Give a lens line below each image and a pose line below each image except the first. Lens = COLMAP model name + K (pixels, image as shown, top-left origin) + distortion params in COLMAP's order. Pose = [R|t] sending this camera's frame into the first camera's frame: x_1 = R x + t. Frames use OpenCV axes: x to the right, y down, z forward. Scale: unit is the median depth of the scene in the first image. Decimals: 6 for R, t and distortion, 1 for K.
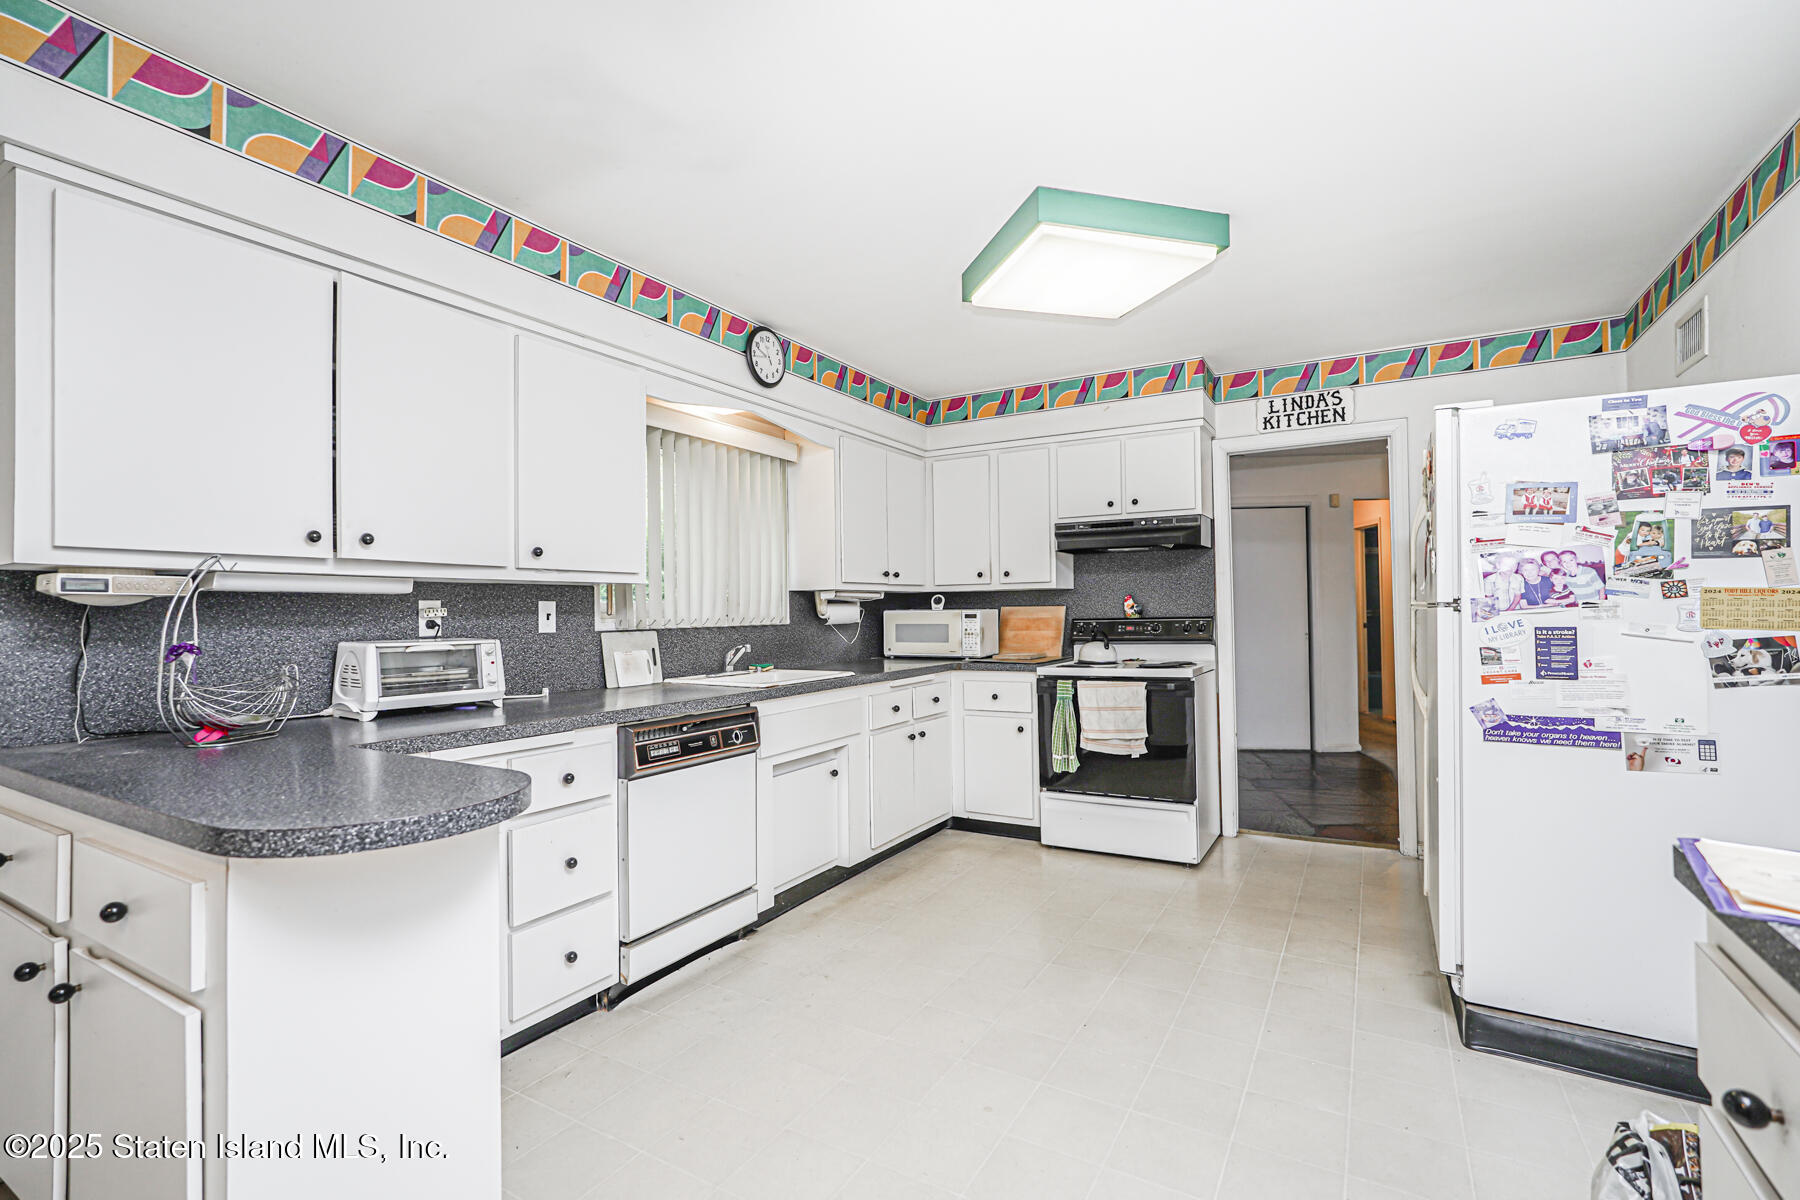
lens RADIAL K [[818.6, 0, 900.0], [0, 818.6, 600.0], [0, 0, 1]] dist [-0.021279, 0.012763]
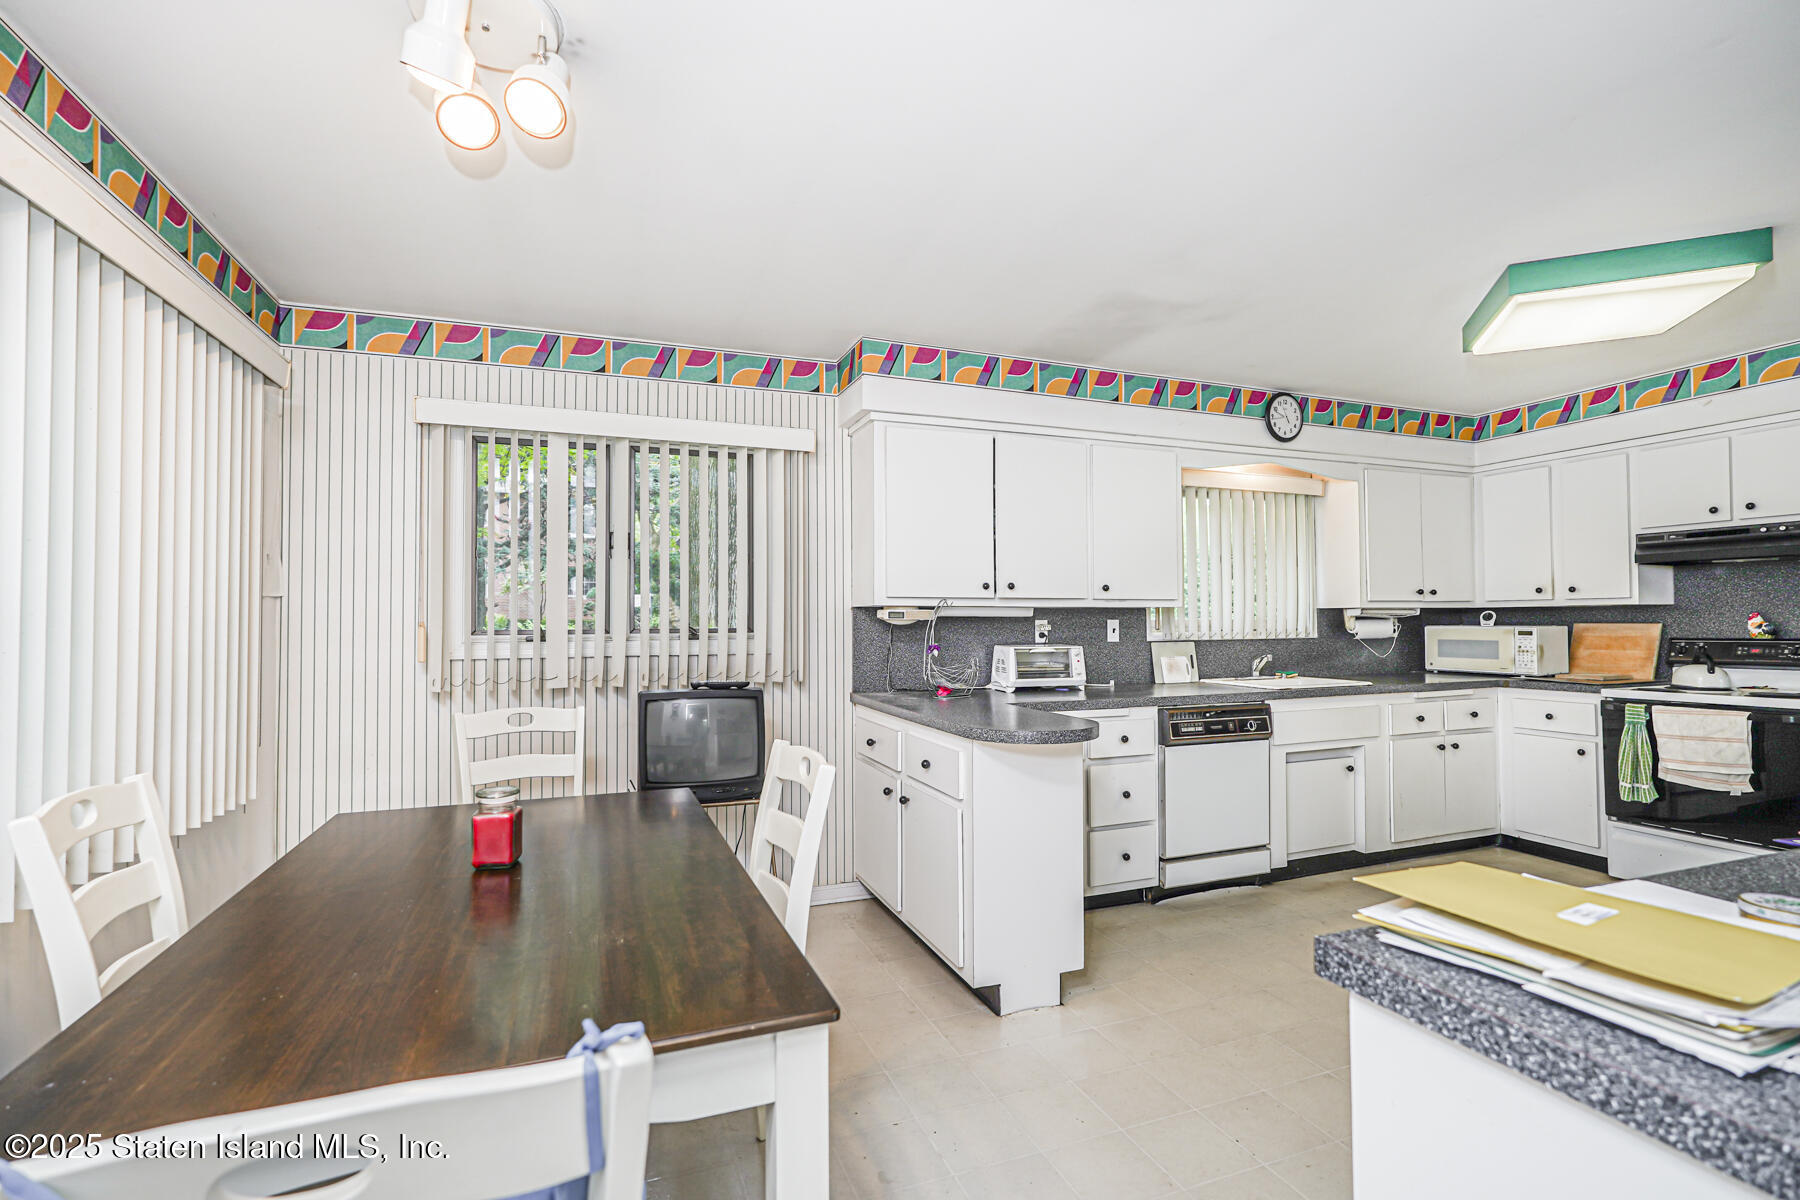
lens RADIAL K [[818.6, 0, 900.0], [0, 818.6, 600.0], [0, 0, 1]] dist [-0.021279, 0.012763]
pose [[0.780819, -0.007570, -0.624711, 0.138188], [0.003498, 0.999964, -0.007745, -0.018851], [0.624747, 0.003862, 0.780818, -0.284276]]
